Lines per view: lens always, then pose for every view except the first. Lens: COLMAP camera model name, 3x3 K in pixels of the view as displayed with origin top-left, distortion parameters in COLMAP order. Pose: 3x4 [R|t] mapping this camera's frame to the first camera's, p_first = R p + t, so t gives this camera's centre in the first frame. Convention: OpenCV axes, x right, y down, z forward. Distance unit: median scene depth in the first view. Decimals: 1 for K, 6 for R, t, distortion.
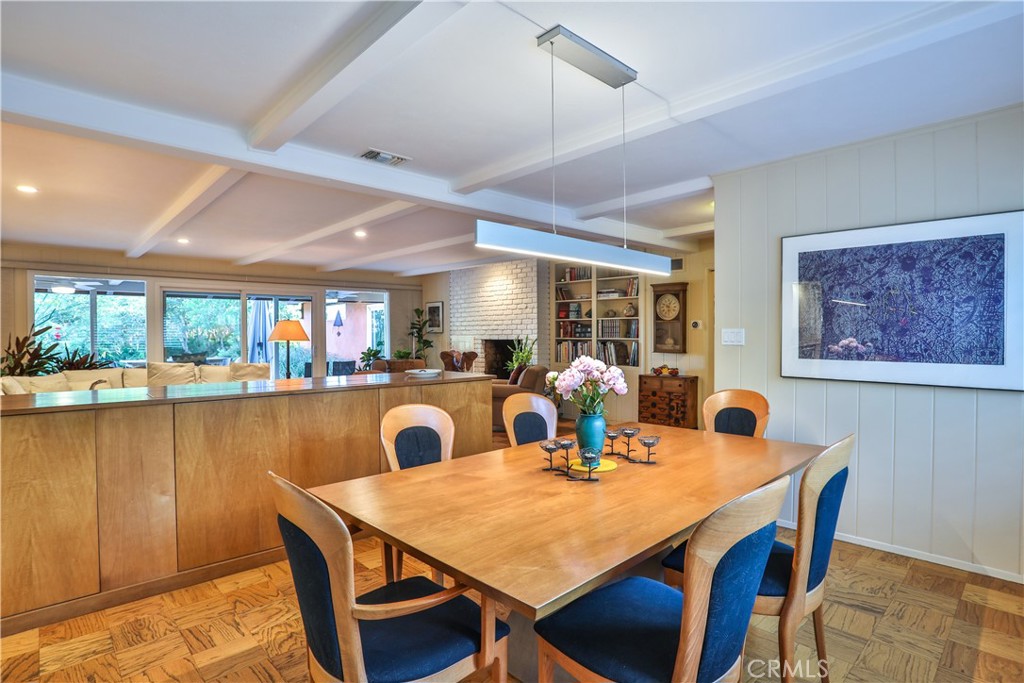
lens RADIAL K [[525.4, 0, 510.1], [0, 525.4, 340.3], [0, 0, 1]] dist [-0.085626, 0.039038]
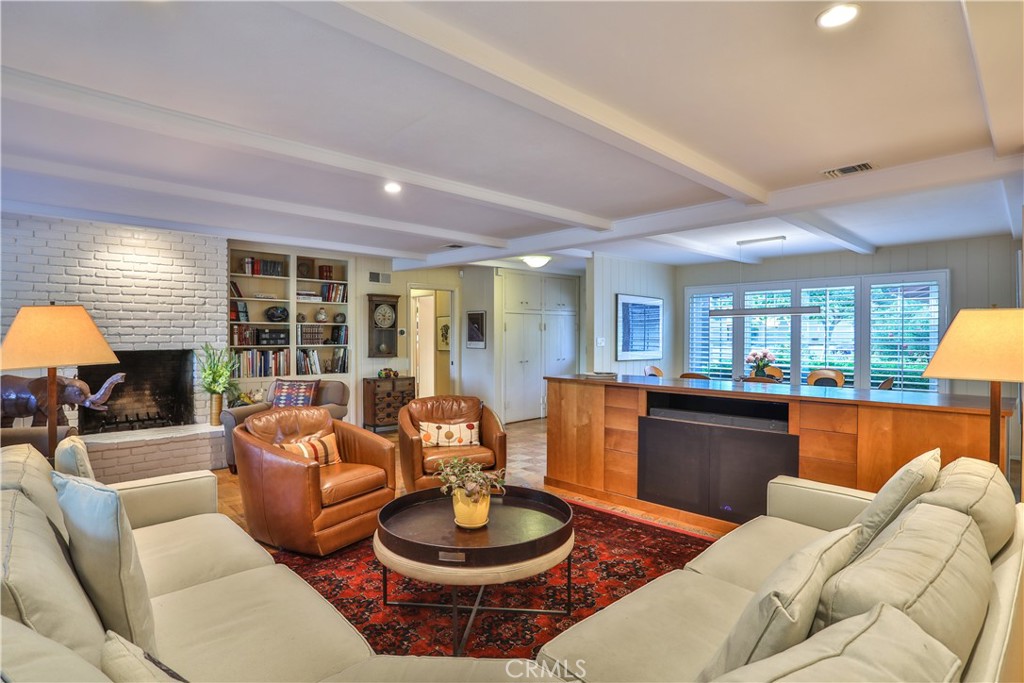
lens RADIAL K [[525.4, 0, 510.1], [0, 525.4, 340.3], [0, 0, 1]] dist [-0.085626, 0.039038]
pose [[-0.004562, -0.005776, 0.999973, -0.754665], [0.013398, 0.999893, 0.005836, -0.013898], [-0.999900, 0.013425, -0.004484, 0.691870]]
